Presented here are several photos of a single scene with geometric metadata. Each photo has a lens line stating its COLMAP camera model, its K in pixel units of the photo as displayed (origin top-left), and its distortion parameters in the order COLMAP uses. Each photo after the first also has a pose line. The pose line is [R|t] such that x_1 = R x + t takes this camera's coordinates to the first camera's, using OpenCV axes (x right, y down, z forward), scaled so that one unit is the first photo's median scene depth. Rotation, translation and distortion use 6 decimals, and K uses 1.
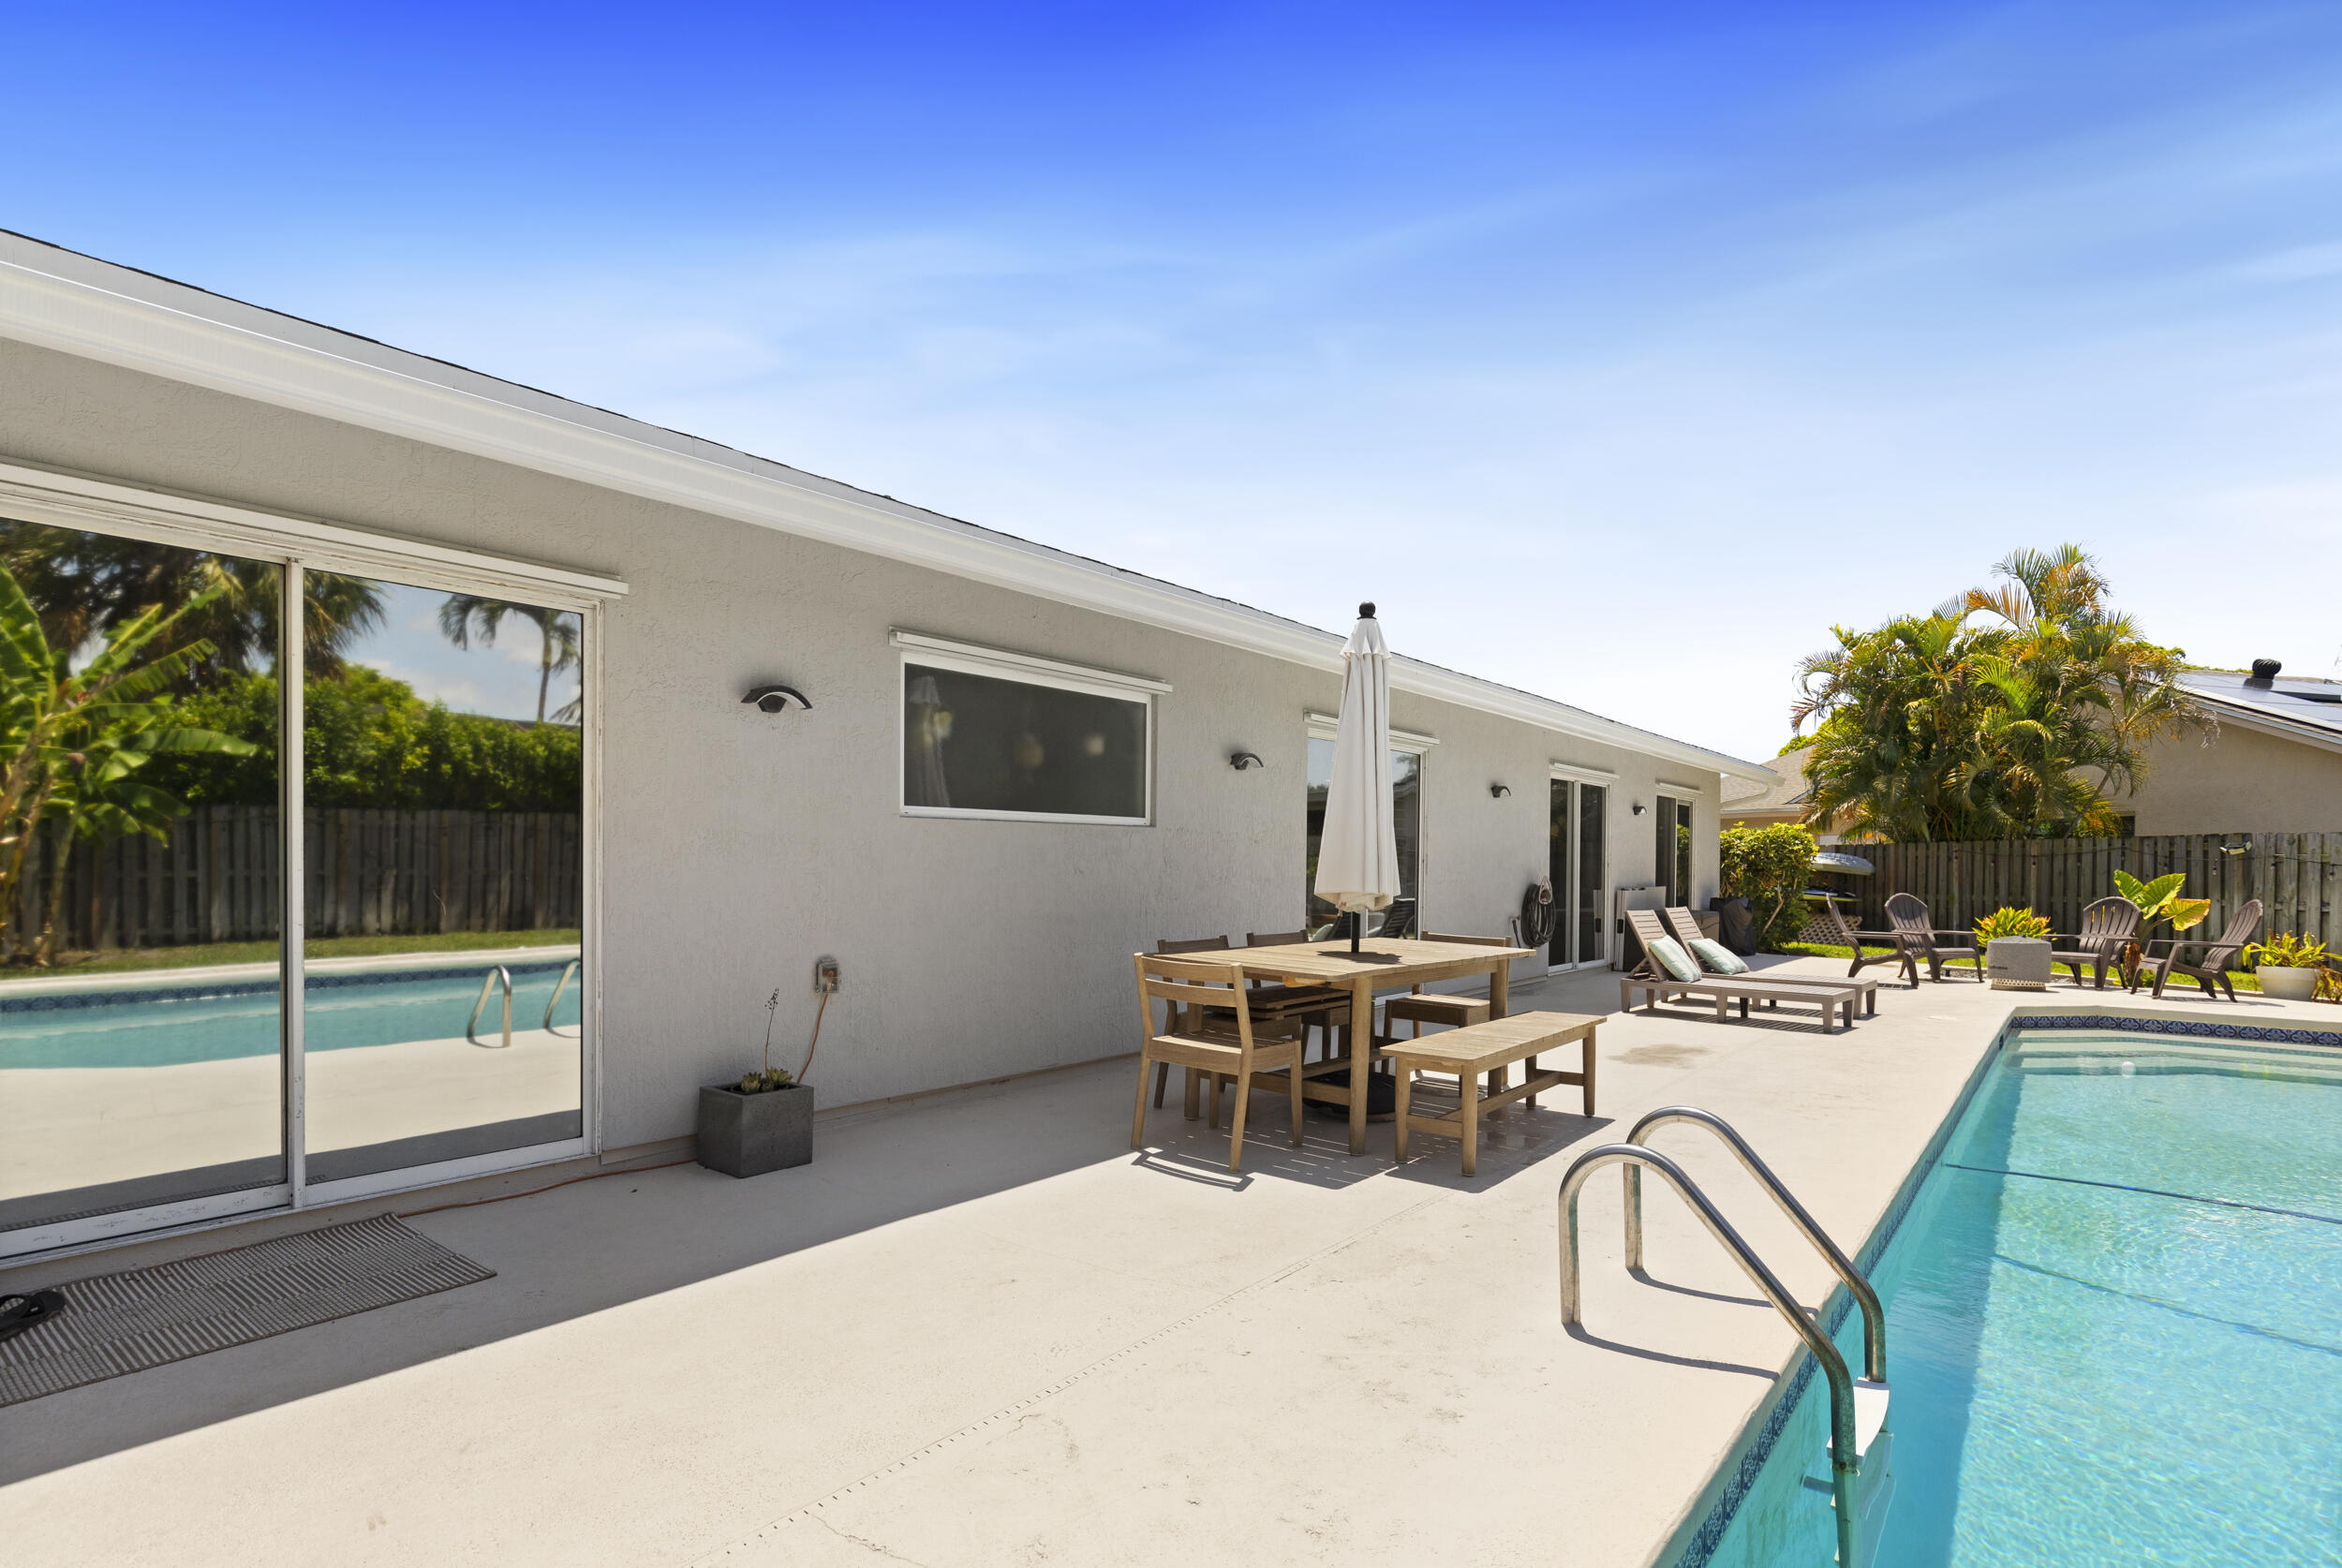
lens RADIAL K [[1173.6, 0, 1220.8], [0, 1173.6, 881.9], [0, 0, 1]] dist [-0.000105, 0.001211]
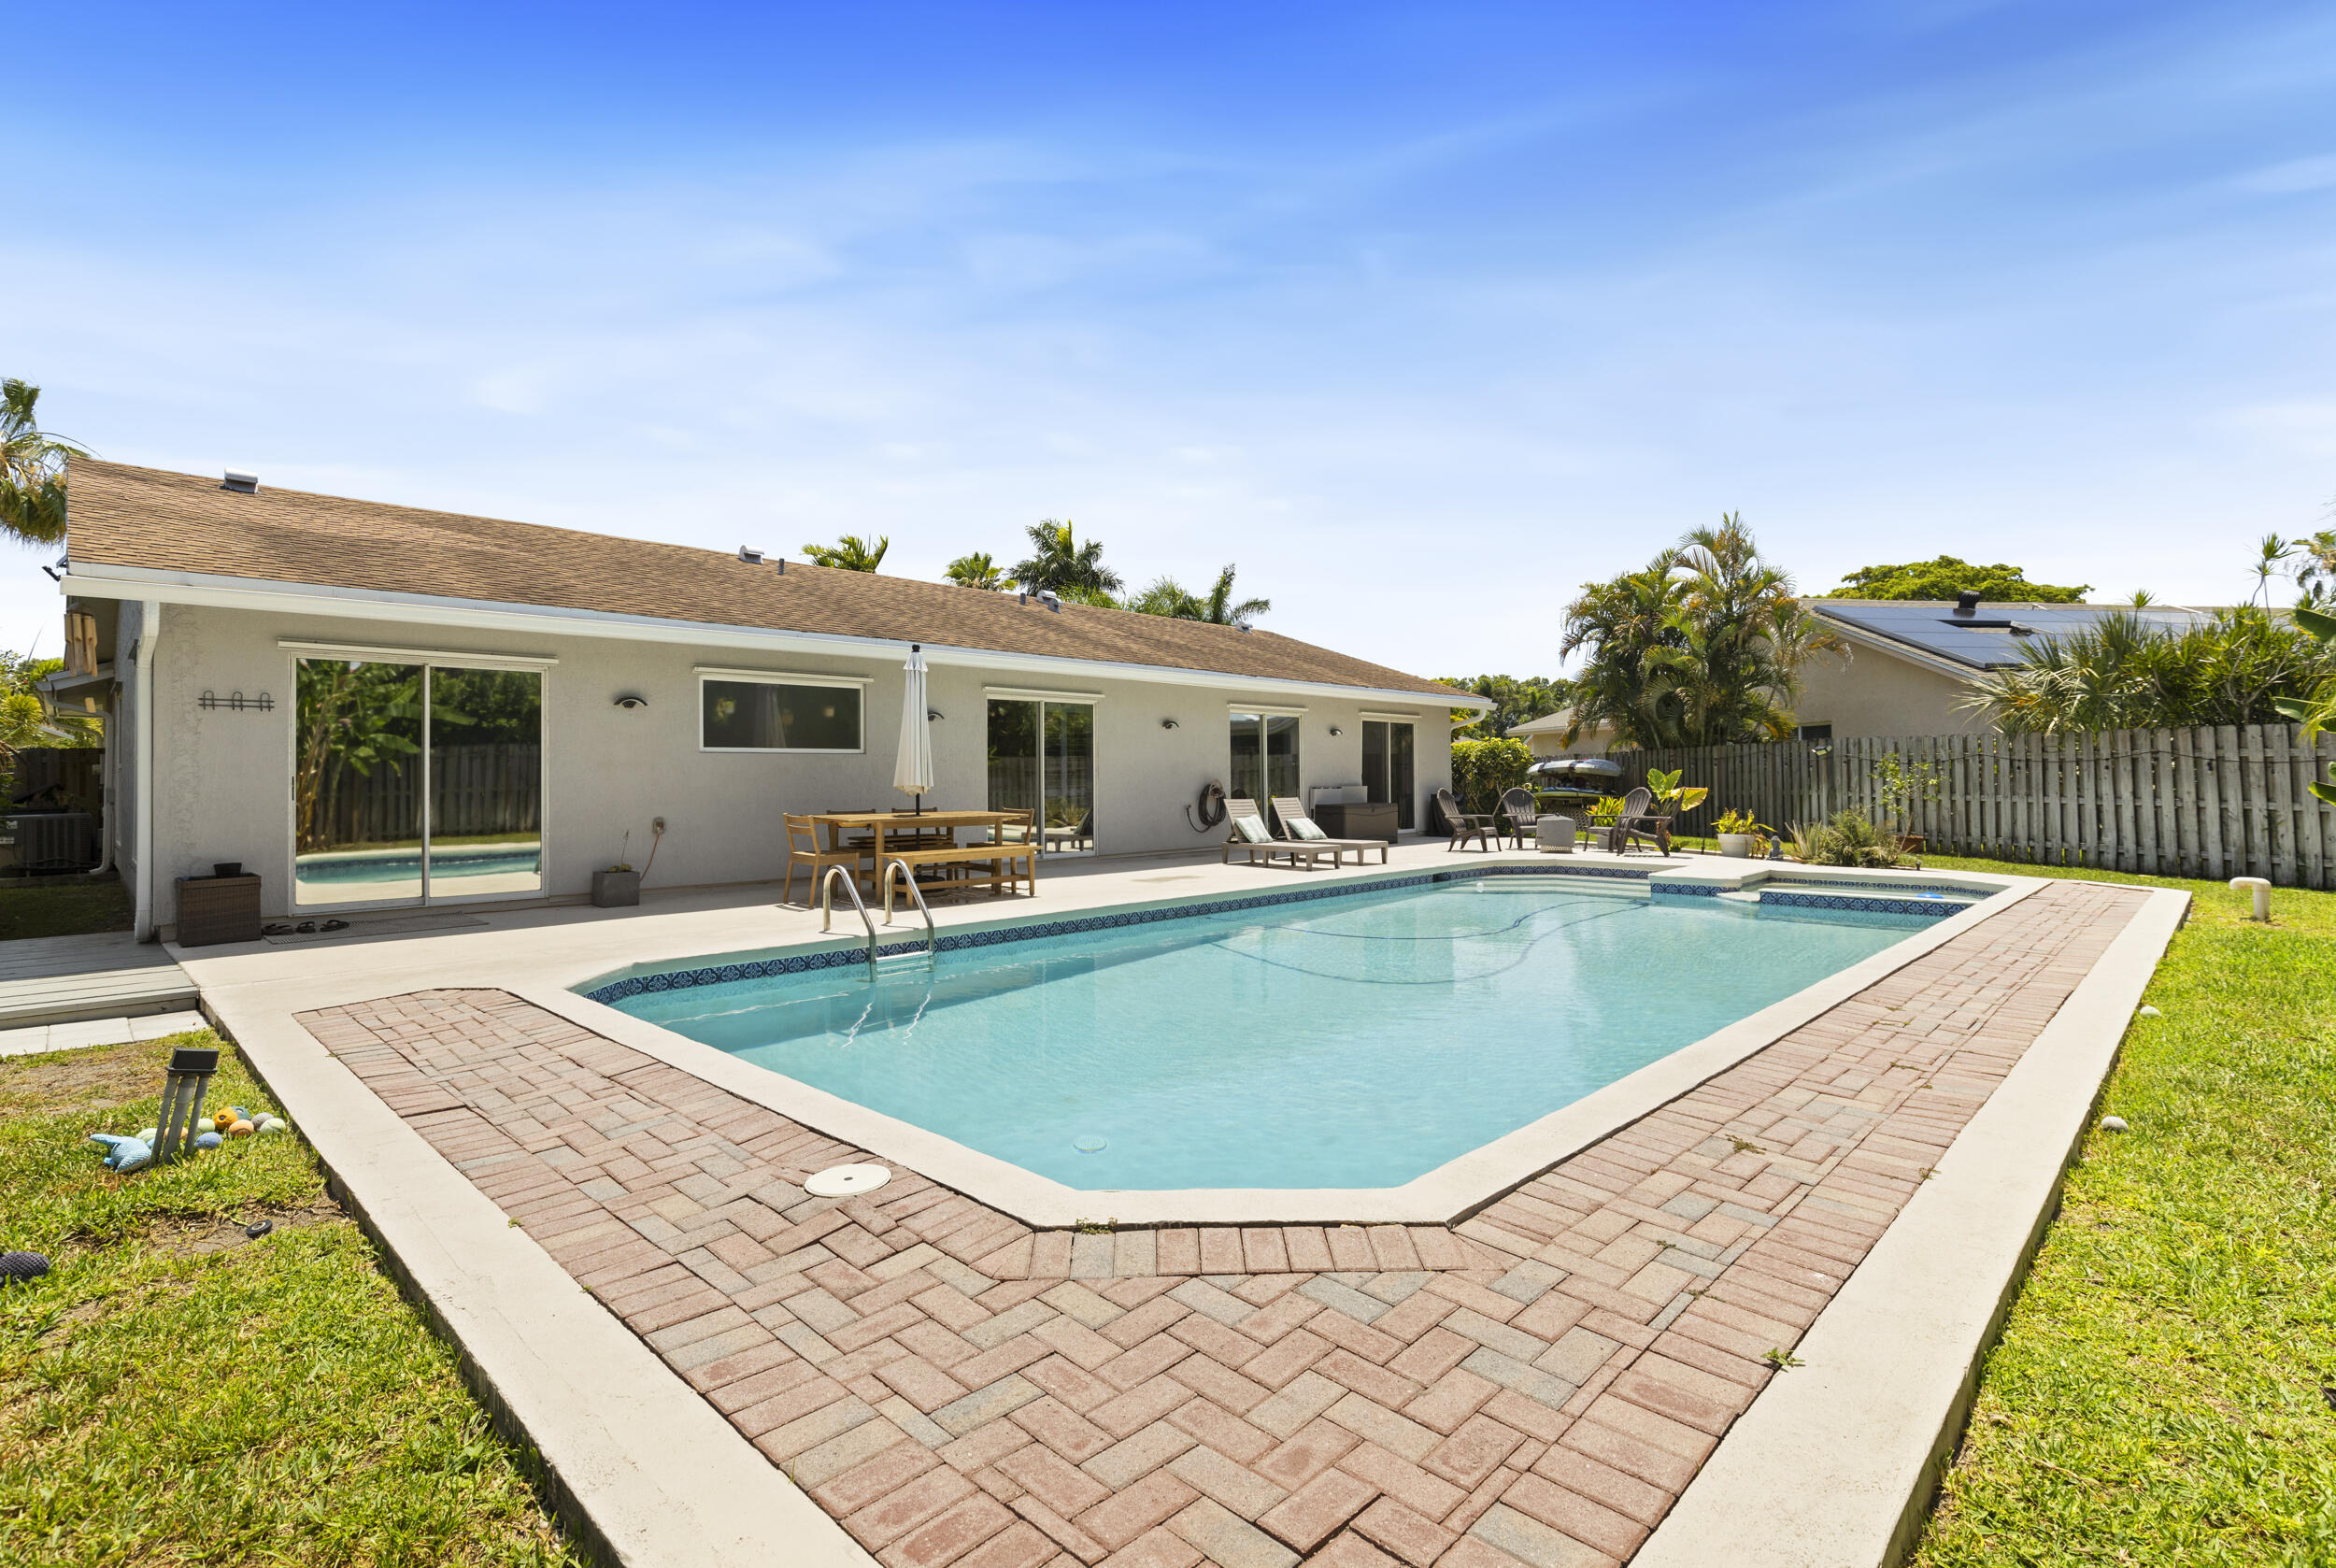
lens RADIAL K [[1090.2, 0, 1160.3], [0, 1090.2, 774.2], [0, 0, 1]] dist [0.016089, -0.000476]
pose [[0.991424, -0.015223, -0.129795, 0.252711], [0.012900, 0.999742, -0.018718, 0.009953], [0.130047, 0.016883, 0.991364, -0.267434]]
